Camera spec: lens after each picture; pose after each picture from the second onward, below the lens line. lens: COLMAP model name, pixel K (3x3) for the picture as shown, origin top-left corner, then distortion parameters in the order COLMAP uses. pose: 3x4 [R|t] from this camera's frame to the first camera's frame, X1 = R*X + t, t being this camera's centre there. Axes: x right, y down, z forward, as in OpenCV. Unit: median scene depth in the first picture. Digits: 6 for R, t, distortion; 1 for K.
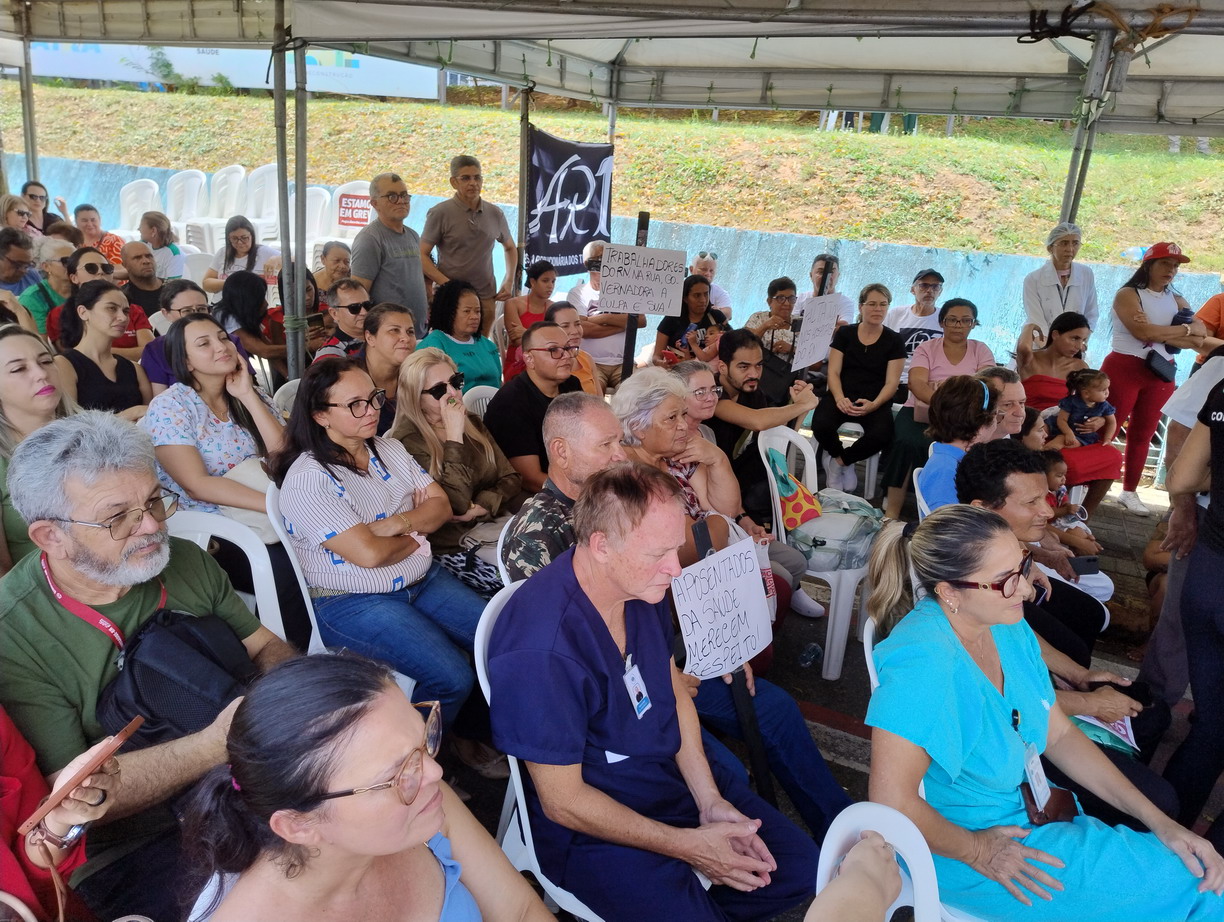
lens RADIAL K [[883.4, 0, 600.8], [0, 883.4, 465.5], [0, 0, 1]] dist [0.001137, -0.005916]
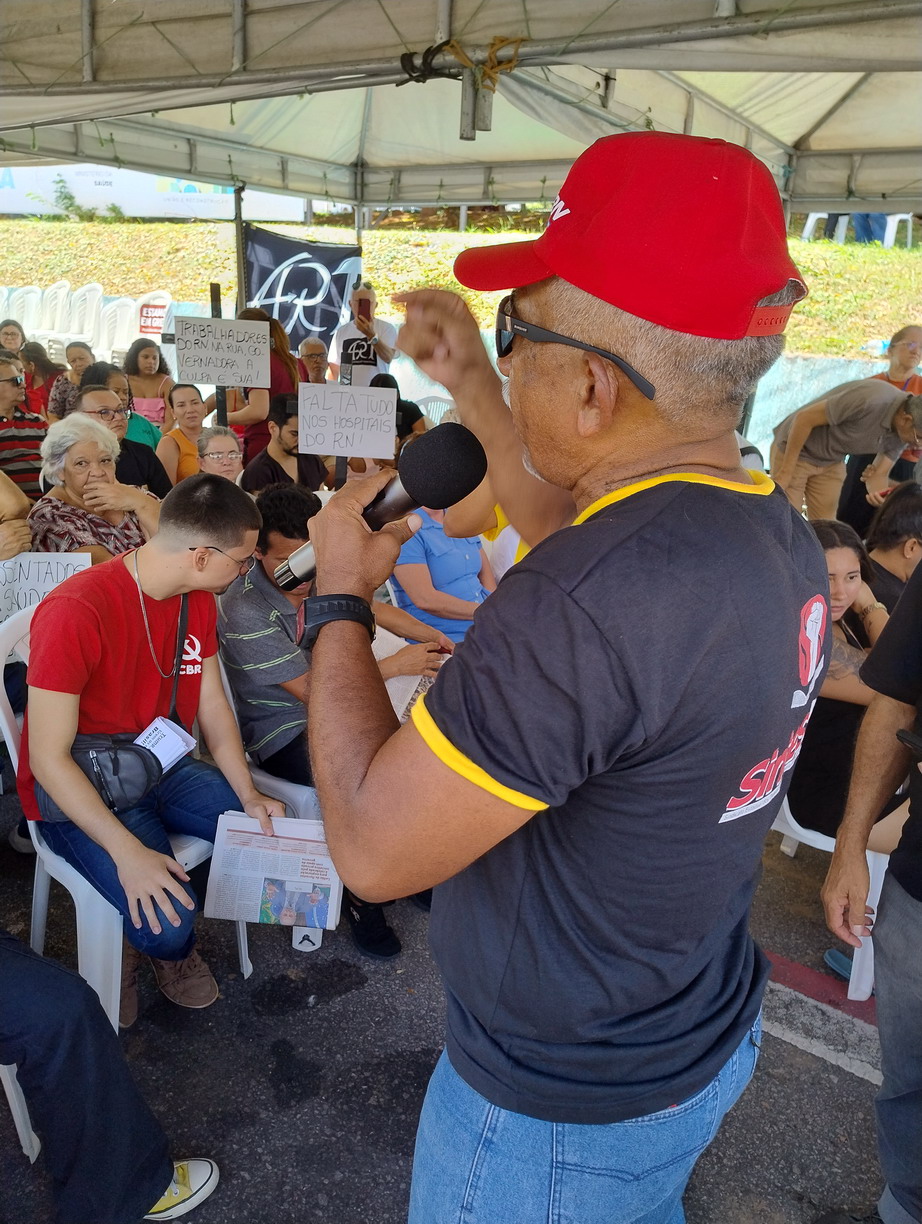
lens RADIAL K [[878.5, 0, 461.0], [0, 878.5, 612.0], [0, 0, 1]] dist [-0.008792, 0.001006]
pose [[0.990660, 0.030480, -0.132902, 0.295846], [-0.028729, 0.999474, 0.015074, 0.046361], [0.133292, -0.011115, 0.991015, 0.000197]]
